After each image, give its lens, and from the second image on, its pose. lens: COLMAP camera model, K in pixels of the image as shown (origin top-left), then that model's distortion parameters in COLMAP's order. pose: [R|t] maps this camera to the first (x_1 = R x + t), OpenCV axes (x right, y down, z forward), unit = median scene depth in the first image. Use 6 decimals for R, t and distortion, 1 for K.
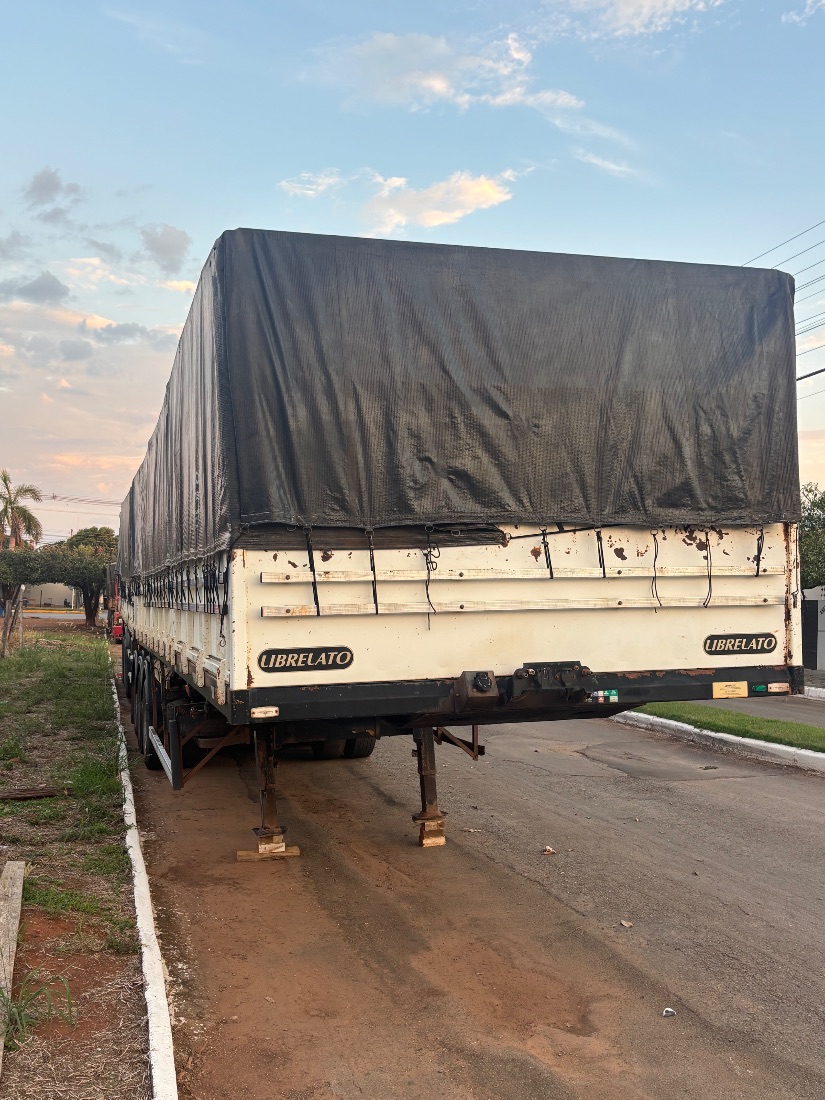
lens RADIAL K [[1075.3, 0, 412.5], [0, 1075.3, 550.0], [0, 0, 1]] dist [0.135927, -0.339907]
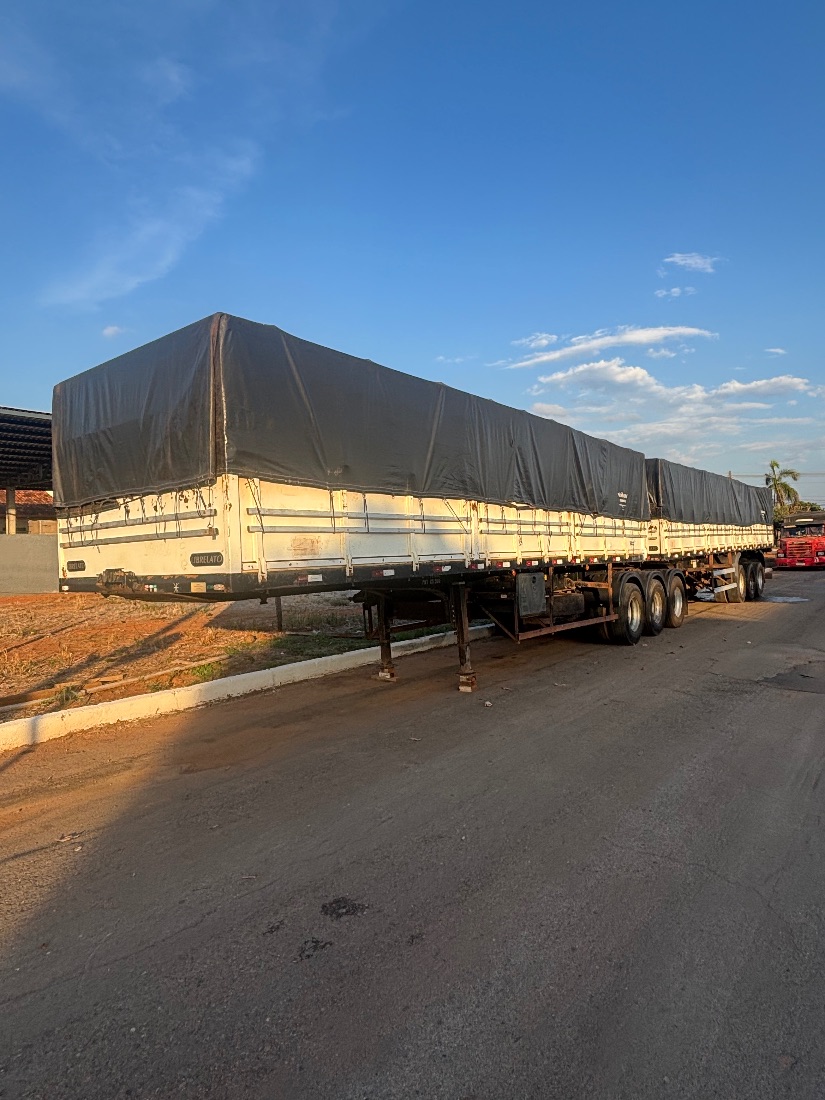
lens RADIAL K [[625.8, 0, 412.5], [0, 625.8, 550.0], [0, 0, 1]] dist [0.035185, -0.092934]
pose [[0.589971, -0.014280, -0.807298, 1.275172], [0.058489, 0.997973, 0.025090, 0.070238], [0.805303, -0.062021, 0.589610, 0.734473]]
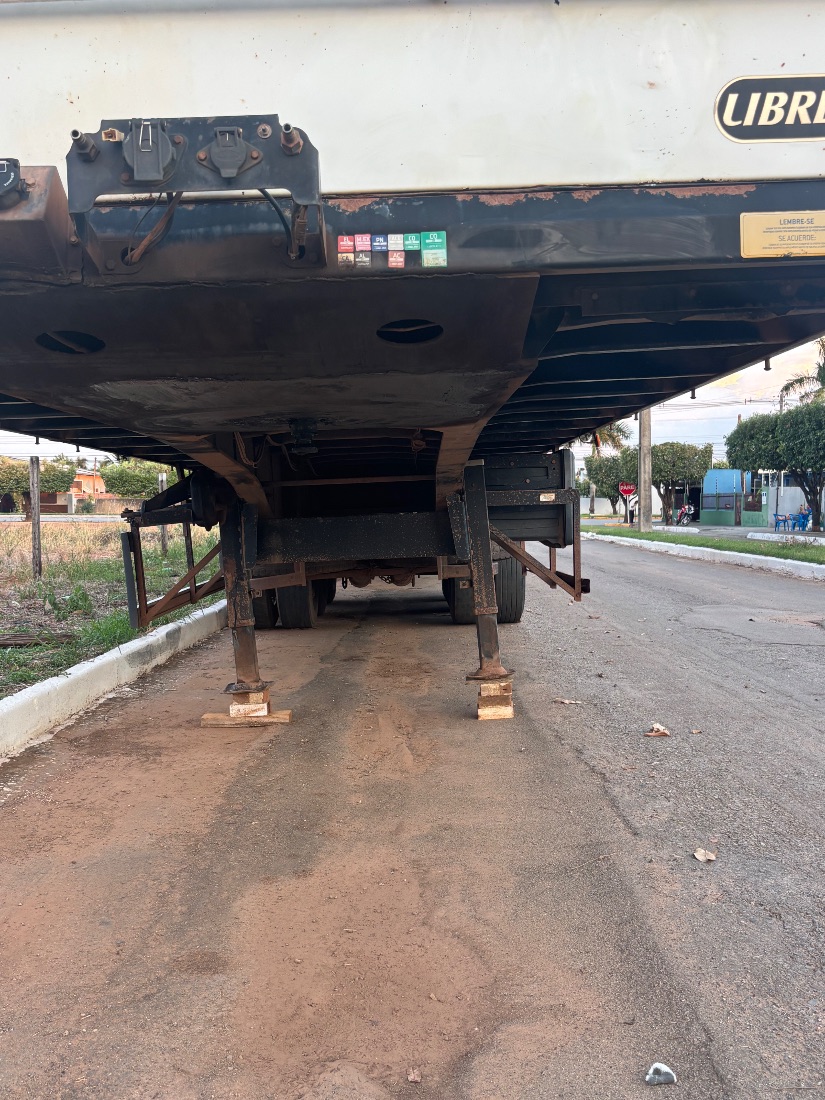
lens RADIAL K [[1075.3, 0, 412.5], [0, 1075.3, 550.0], [0, 0, 1]] dist [0.135927, -0.339907]
pose [[0.960070, -0.006348, -0.279686, 0.280048], [0.029360, 0.996508, 0.078166, 0.206687], [0.278213, -0.083256, 0.956904, 0.640889]]
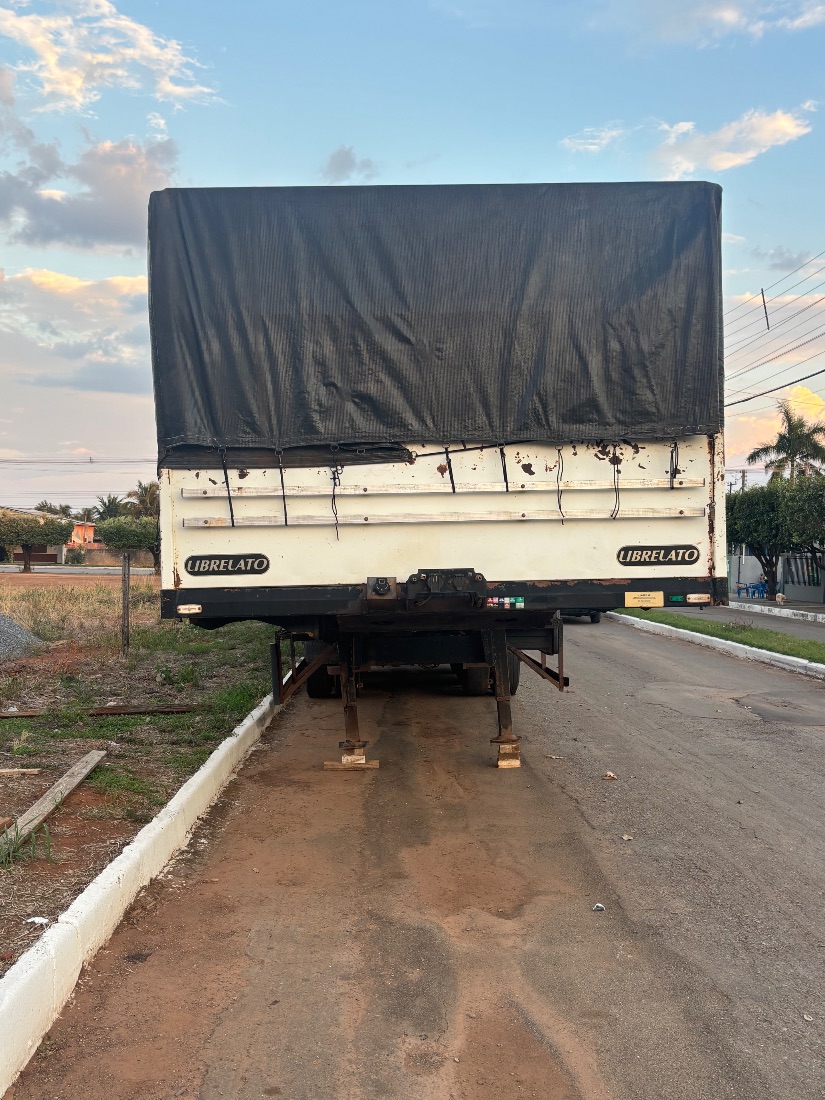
lens RADIAL K [[1066.4, 0, 409.0], [0, 1066.4, 553.4], [0, 0, 1]] dist [0.158522, -0.396165]
pose [[0.965074, -0.002965, -0.261962, 0.355870], [0.012693, 0.999291, 0.035450, 0.047655], [0.261671, -0.037537, 0.964427, -0.040632]]
